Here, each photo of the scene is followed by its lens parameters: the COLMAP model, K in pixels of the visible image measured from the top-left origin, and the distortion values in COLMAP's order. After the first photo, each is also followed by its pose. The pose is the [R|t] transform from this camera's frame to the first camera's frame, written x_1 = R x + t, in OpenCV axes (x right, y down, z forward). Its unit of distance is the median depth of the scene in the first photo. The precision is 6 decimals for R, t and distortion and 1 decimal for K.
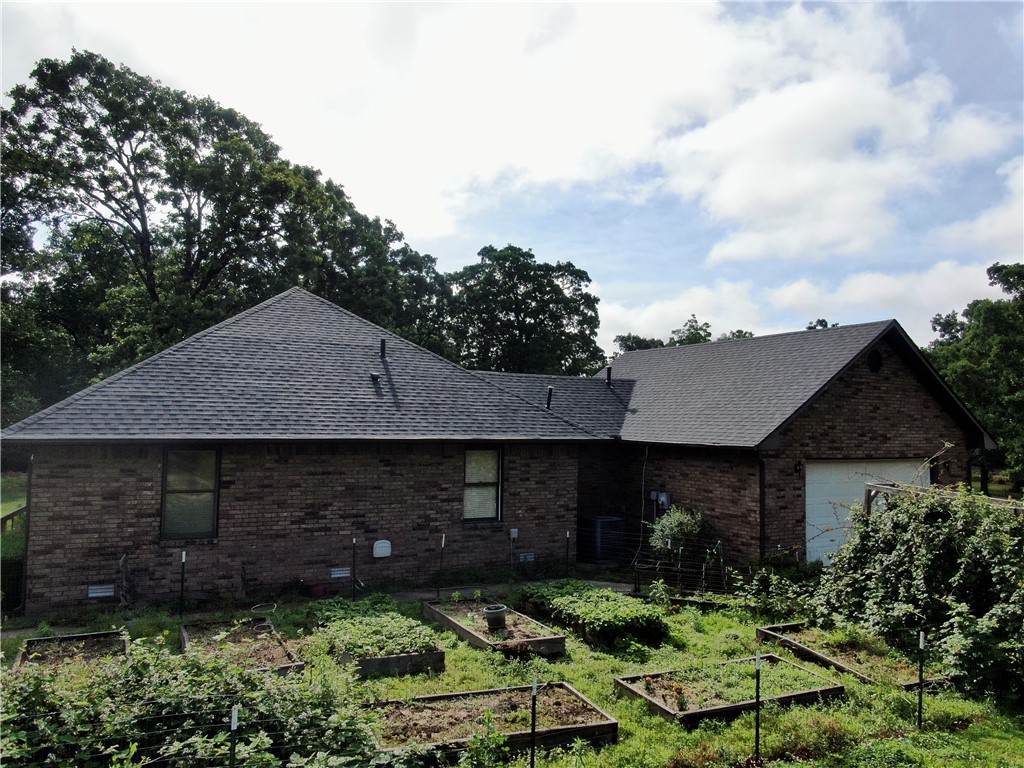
lens RADIAL K [[729.7, 0, 519.7], [0, 729.7, 384.5], [0, 0, 1]] dist [-0.007993, 0.005585]
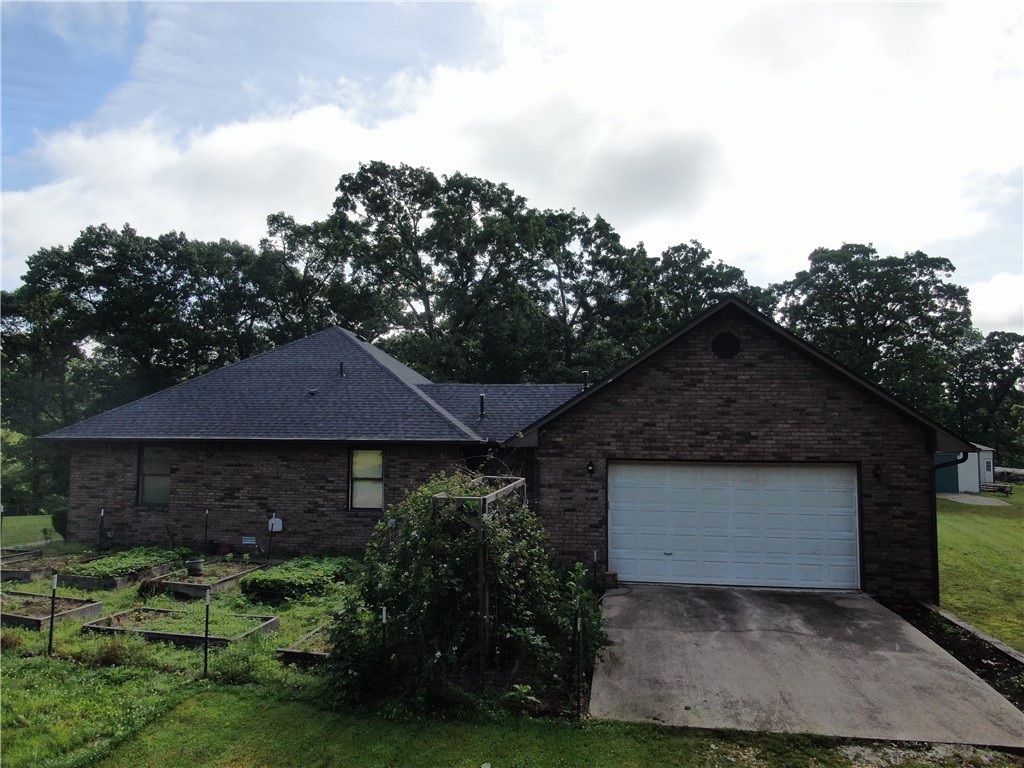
lens RADIAL K [[729.7, 0, 519.7], [0, 729.7, 384.5], [0, 0, 1]] dist [-0.007993, 0.005585]
pose [[0.807036, -0.055119, -0.587925, 0.835869], [0.035037, 0.998350, -0.045501, 0.045515], [0.589462, 0.016122, 0.807635, 0.187433]]
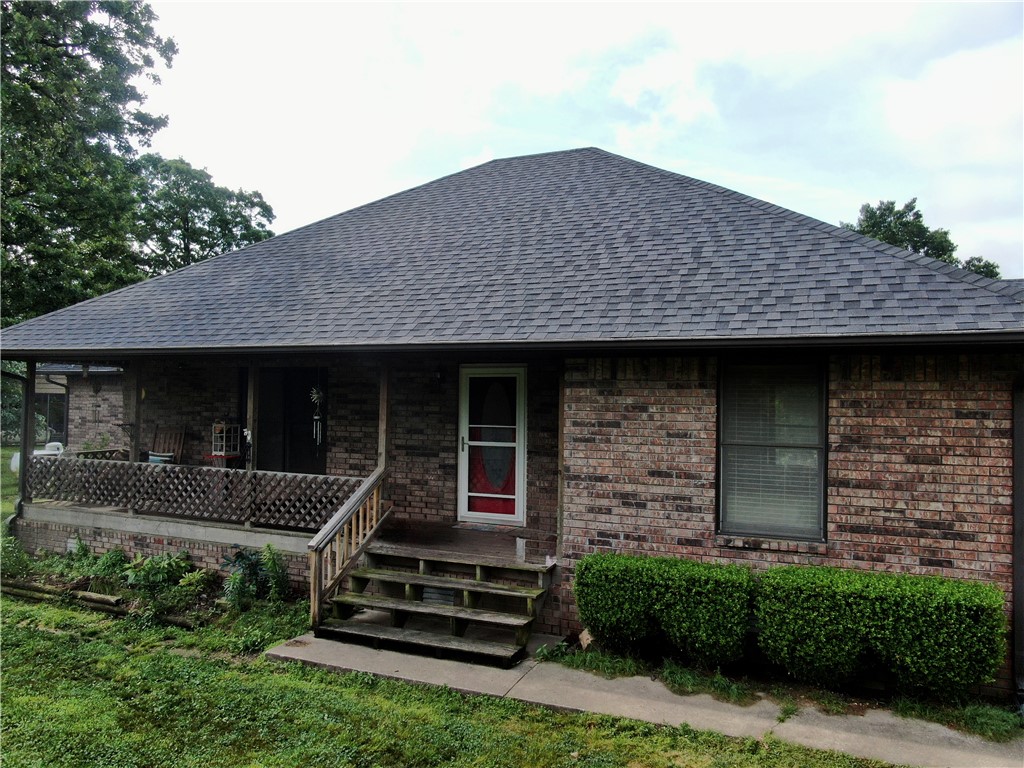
lens RADIAL K [[729.7, 0, 519.7], [0, 729.7, 384.5], [0, 0, 1]] dist [-0.007993, 0.005585]
pose [[0.765480, 0.004130, 0.643446, -1.105657], [-0.031862, 0.998996, 0.031493, 0.090317], [-0.642670, -0.044609, 0.764843, 0.662638]]
